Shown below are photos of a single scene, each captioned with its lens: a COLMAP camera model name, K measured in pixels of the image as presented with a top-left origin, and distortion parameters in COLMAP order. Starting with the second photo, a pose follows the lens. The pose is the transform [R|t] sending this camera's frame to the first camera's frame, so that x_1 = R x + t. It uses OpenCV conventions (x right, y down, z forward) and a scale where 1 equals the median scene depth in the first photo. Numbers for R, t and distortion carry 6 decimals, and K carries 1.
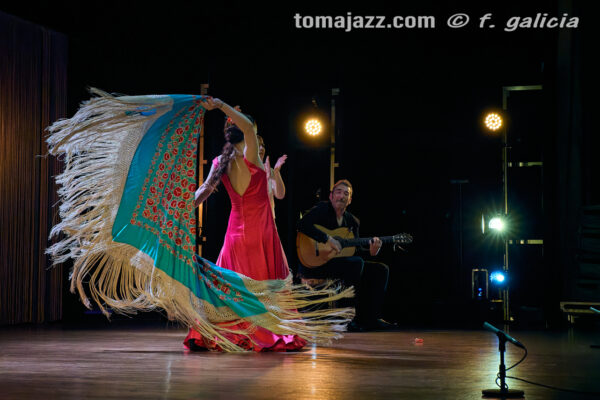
lens RADIAL K [[1477.1, 0, 299.5], [0, 1477.1, 201.9], [0, 0, 1]] dist [0.152897, 0.038860]
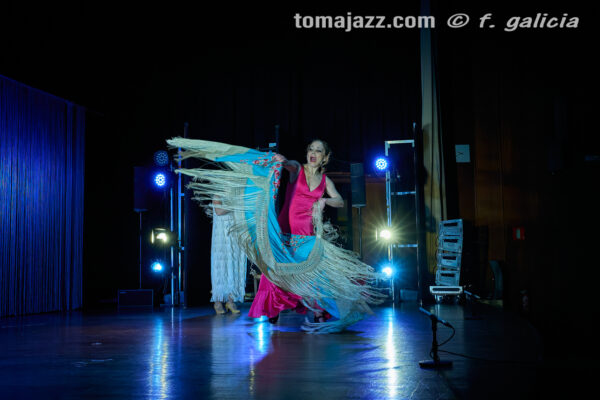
lens RADIAL K [[793.0, 0, 288.1], [0, 793.0, 187.8], [0, 0, 1]] dist [0.055364, 0.029830]
pose [[0.994827, -0.012712, 0.100788, -0.040502], [0.017849, 0.998578, -0.050227, 0.007069], [-0.100006, 0.051766, 0.993639, 0.229319]]
